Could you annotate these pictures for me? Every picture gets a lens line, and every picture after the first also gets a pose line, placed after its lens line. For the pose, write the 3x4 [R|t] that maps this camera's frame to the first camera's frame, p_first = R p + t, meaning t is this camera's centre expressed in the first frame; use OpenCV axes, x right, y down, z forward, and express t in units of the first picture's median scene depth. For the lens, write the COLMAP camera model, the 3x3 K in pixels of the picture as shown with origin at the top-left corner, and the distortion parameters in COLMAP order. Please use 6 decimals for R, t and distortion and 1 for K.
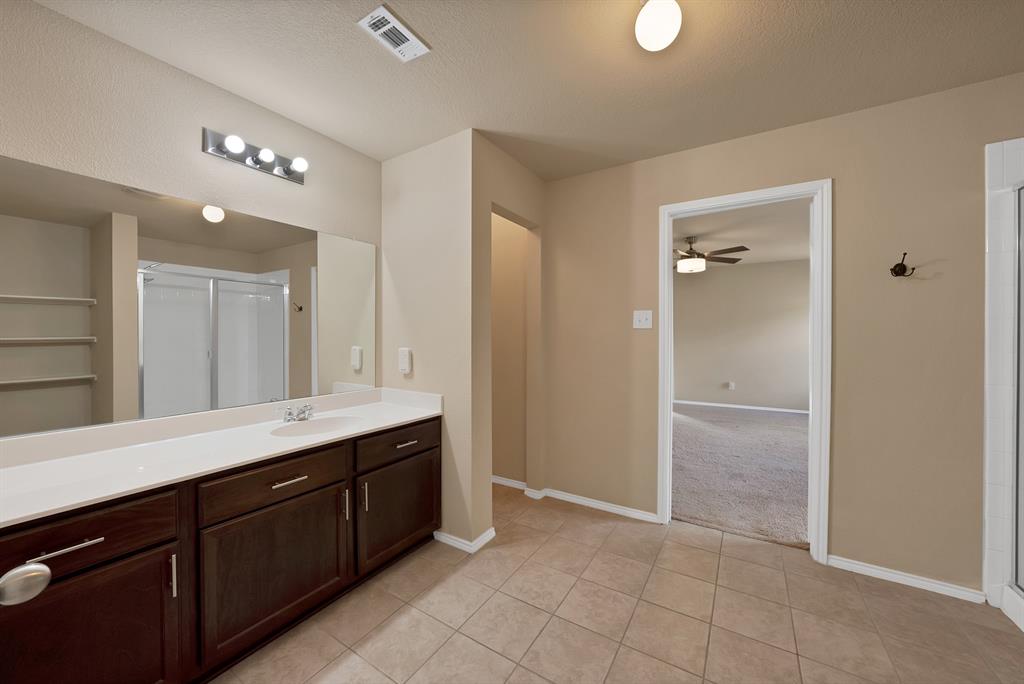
lens RADIAL K [[369.0, 0, 512.9], [0, 369.0, 338.9], [0, 0, 1]] dist [-0.029699, 0.004906]
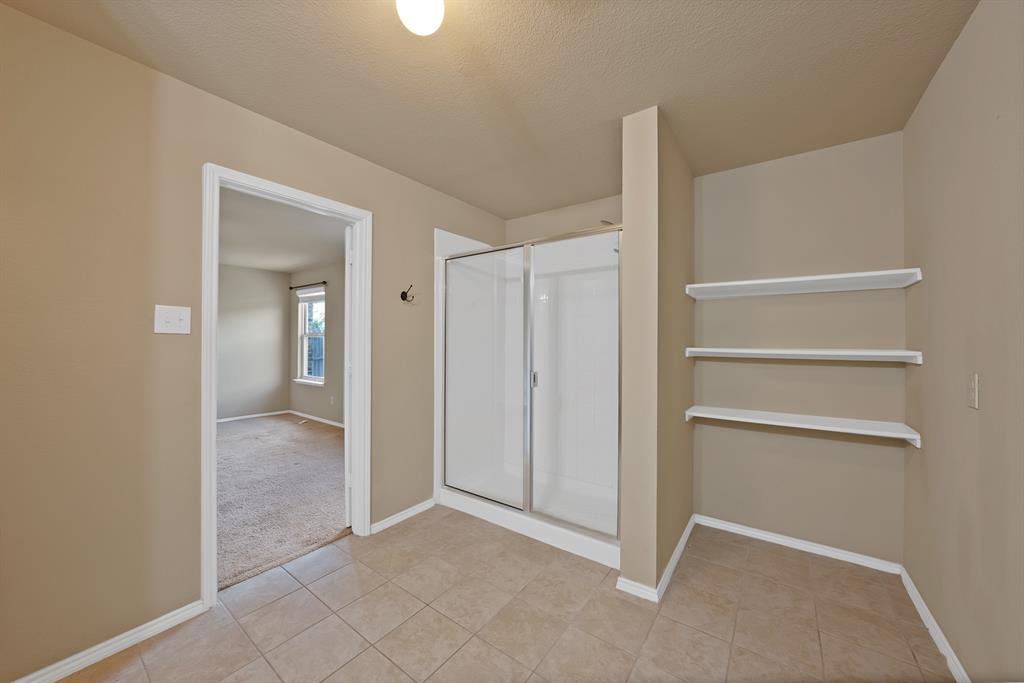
lens RADIAL K [[369.0, 0, 512.9], [0, 369.0, 338.4], [0, 0, 1]] dist [-0.029699, 0.004906]
pose [[0.080694, 0.005064, 0.996726, -0.282992], [0.010244, 0.999930, -0.005909, -0.011317], [-0.996686, 0.010687, 0.080636, 0.400933]]
